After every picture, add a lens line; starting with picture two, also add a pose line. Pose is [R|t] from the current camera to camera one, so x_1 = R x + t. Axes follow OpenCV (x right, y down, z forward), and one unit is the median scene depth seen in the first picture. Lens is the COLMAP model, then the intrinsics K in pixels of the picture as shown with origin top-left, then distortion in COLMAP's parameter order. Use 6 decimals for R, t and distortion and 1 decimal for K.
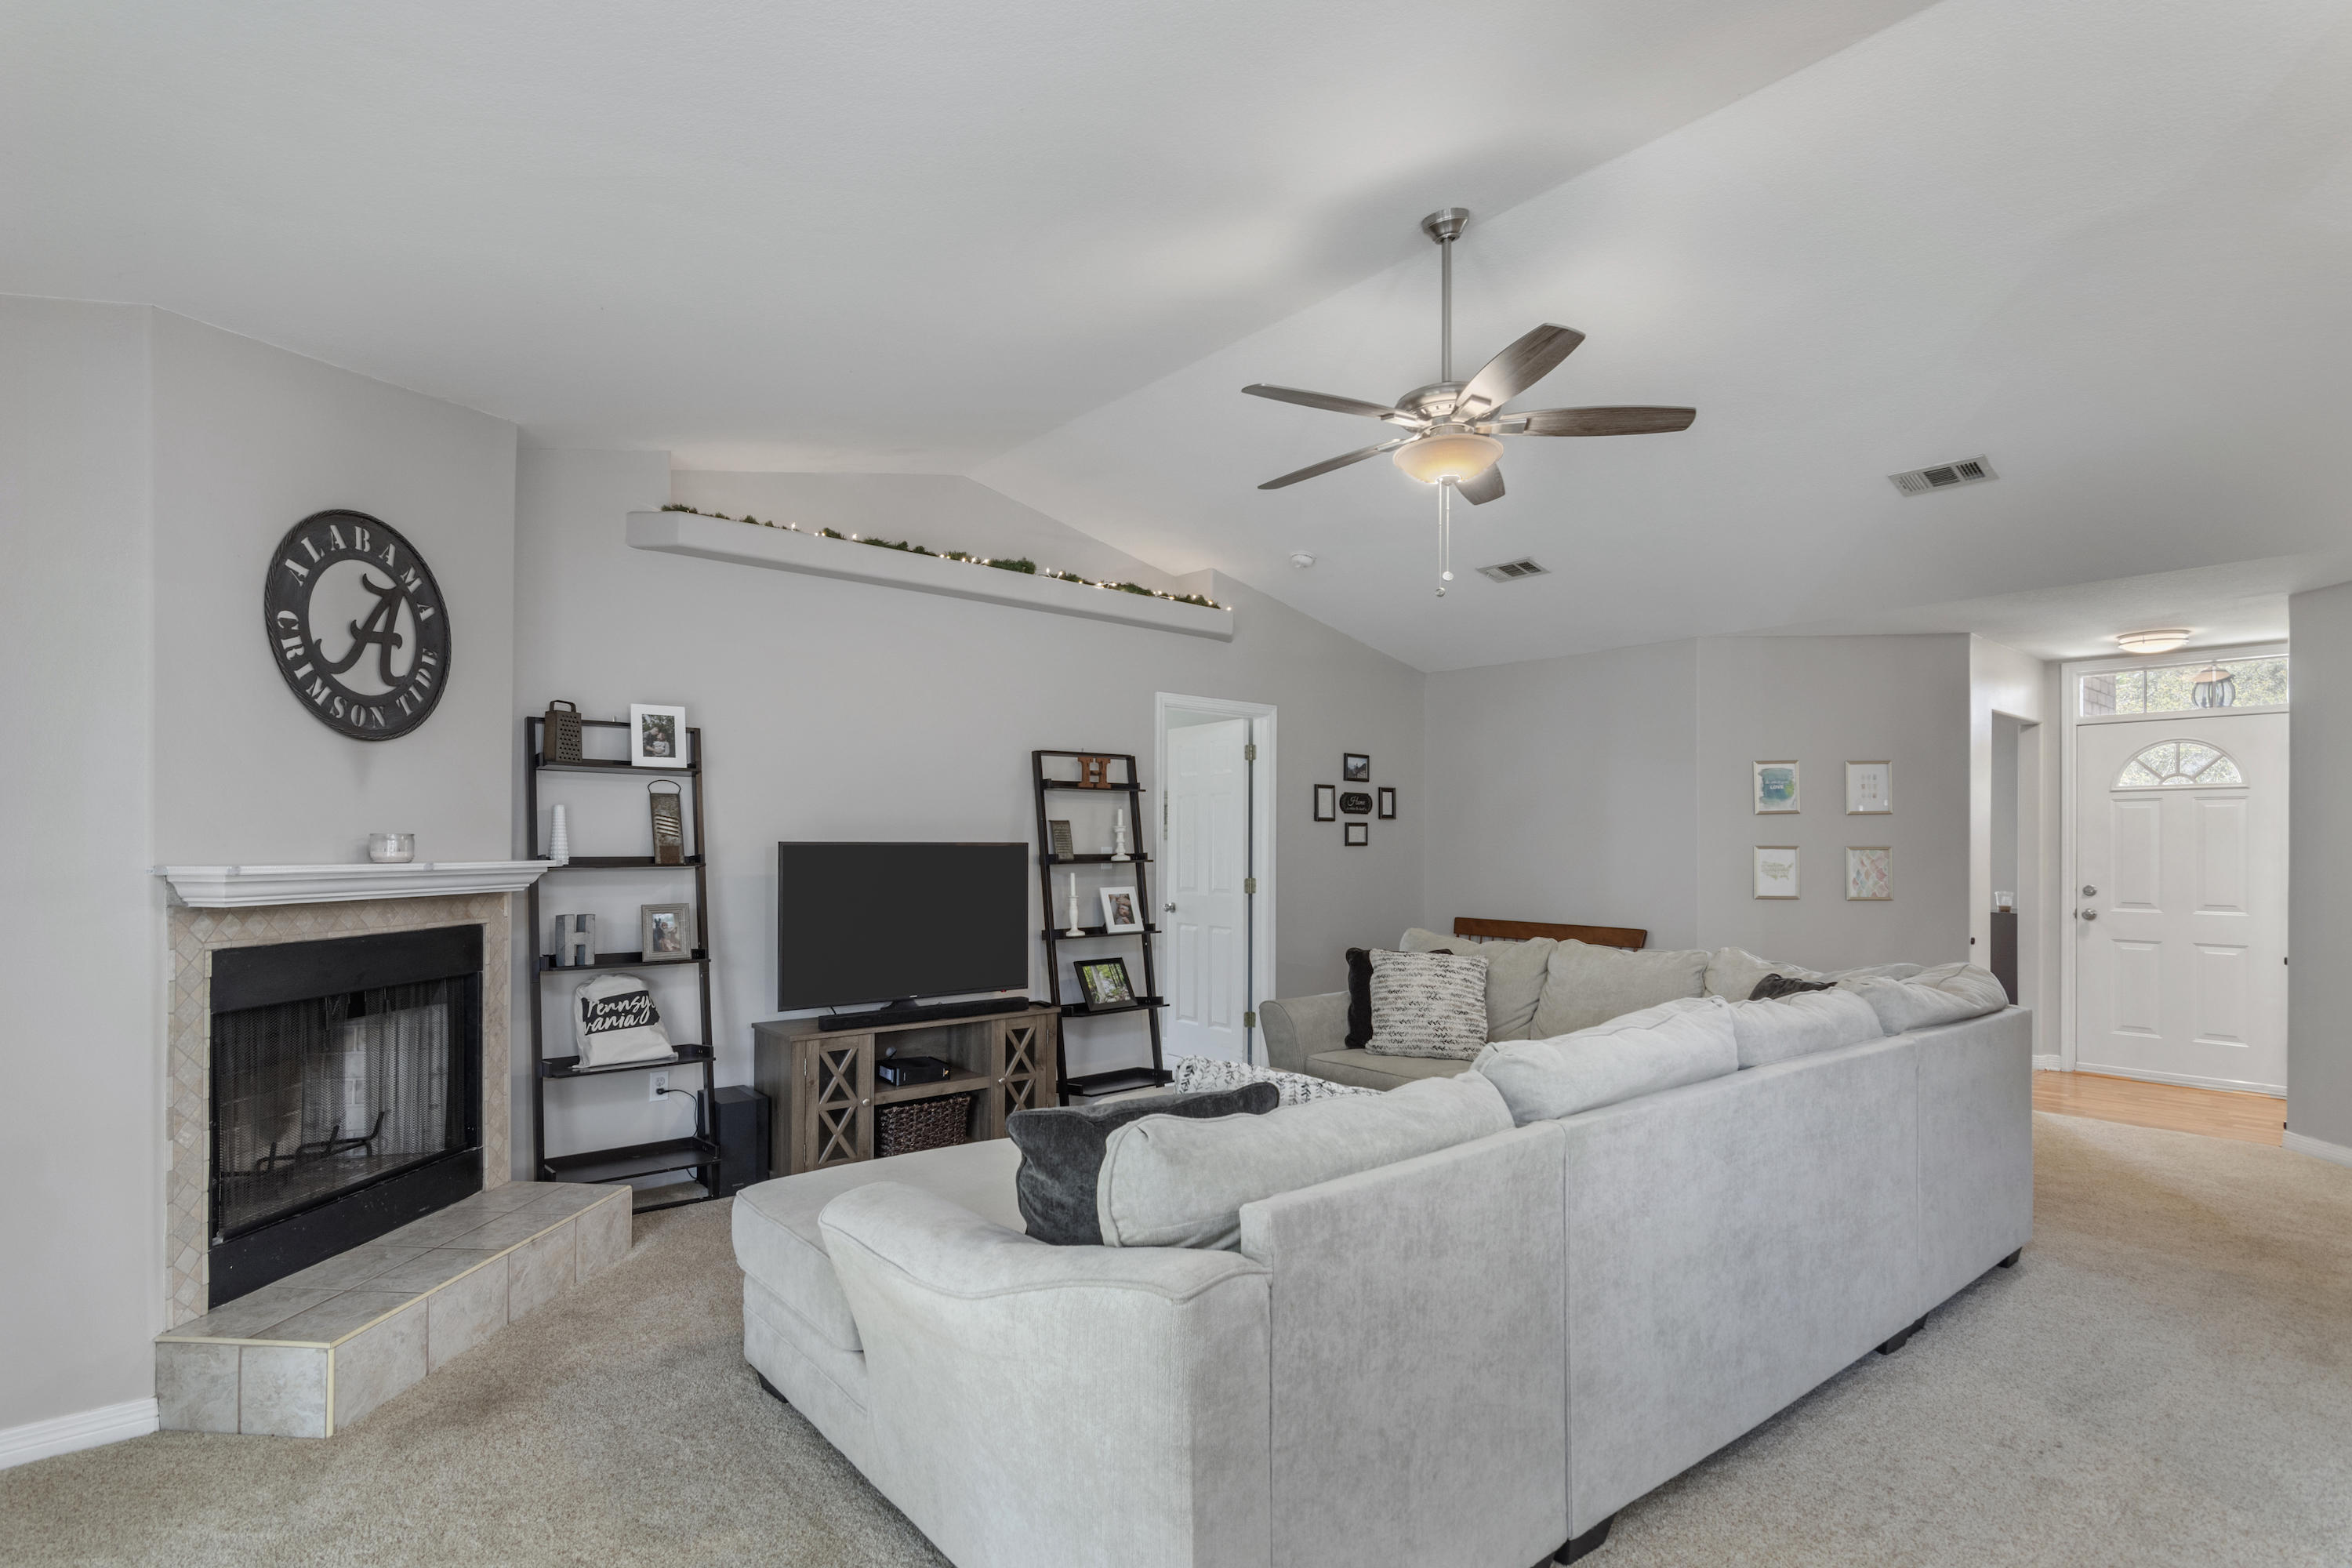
lens RADIAL K [[1142.0, 0, 1185.6], [0, 1142.0, 845.2], [0, 0, 1]] dist [0.002153, 0.000299]
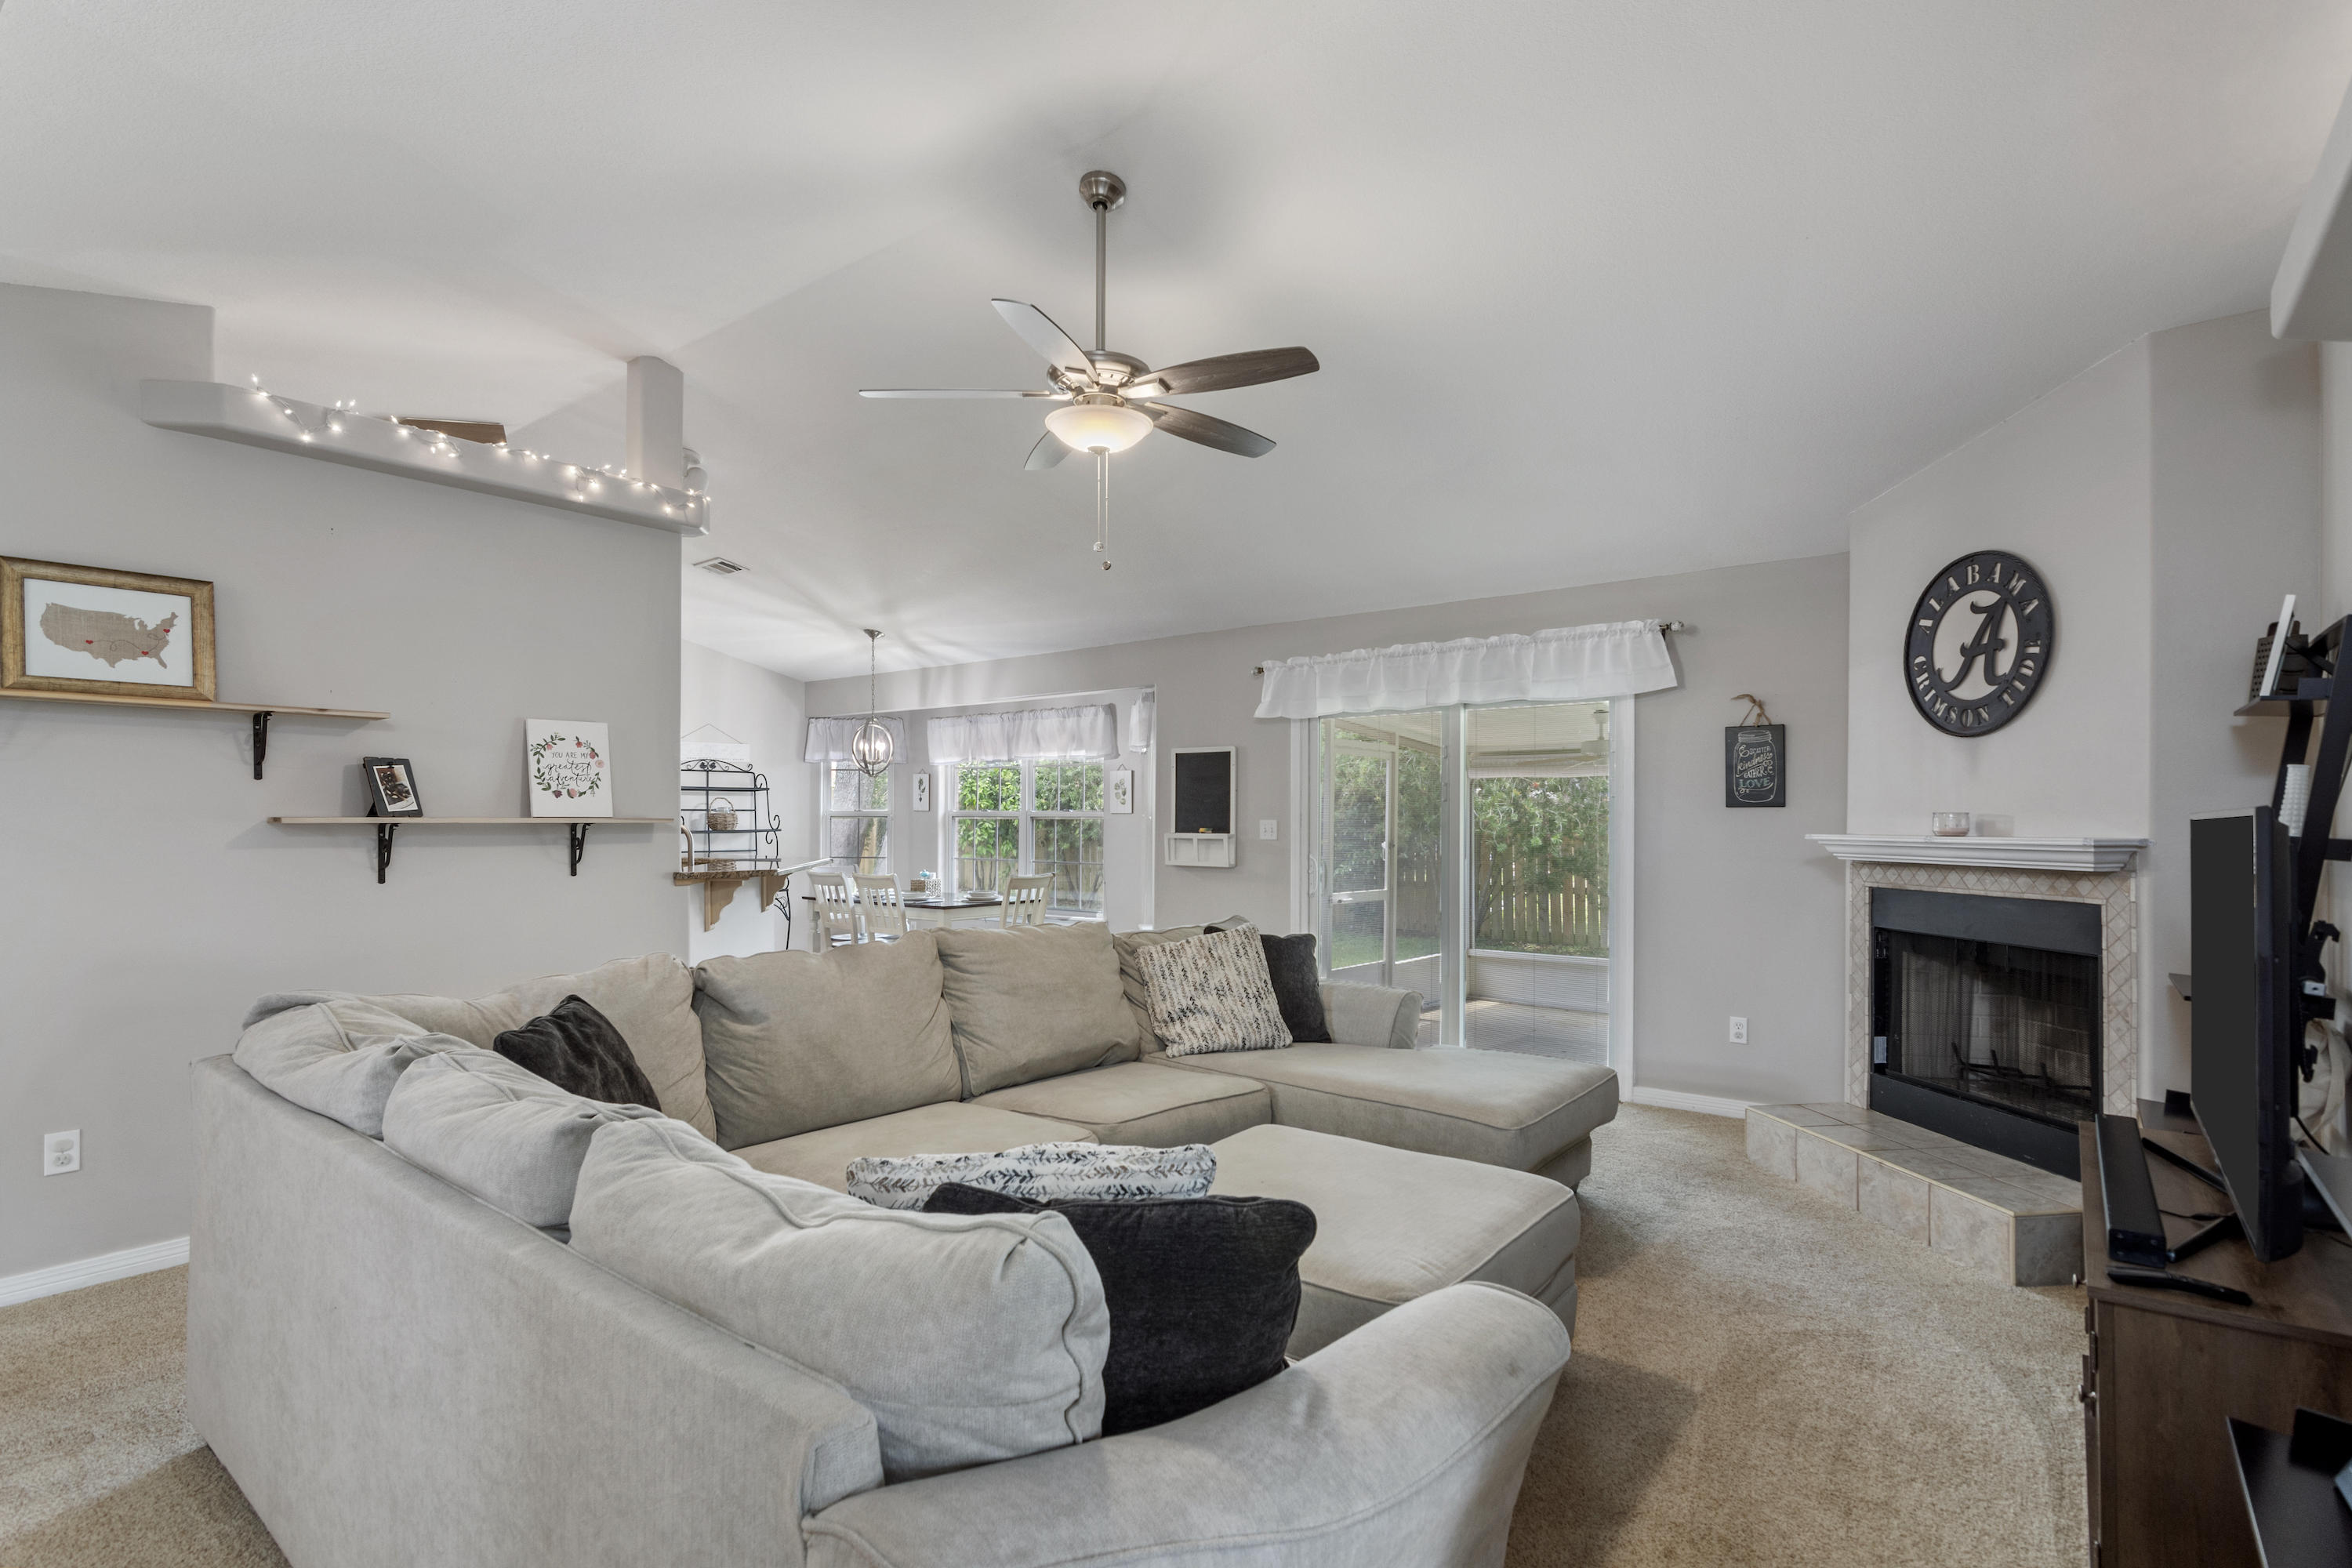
lens RADIAL K [[1133.3, 0, 1183.1], [0, 1133.3, 817.0], [0, 0, 1]] dist [-0.001280, -0.000290]
pose [[-0.974948, -0.003098, -0.222411, 0.283470], [-0.001491, 0.999972, -0.007397, 0.003454], [0.222428, -0.006880, -0.974925, 1.484282]]
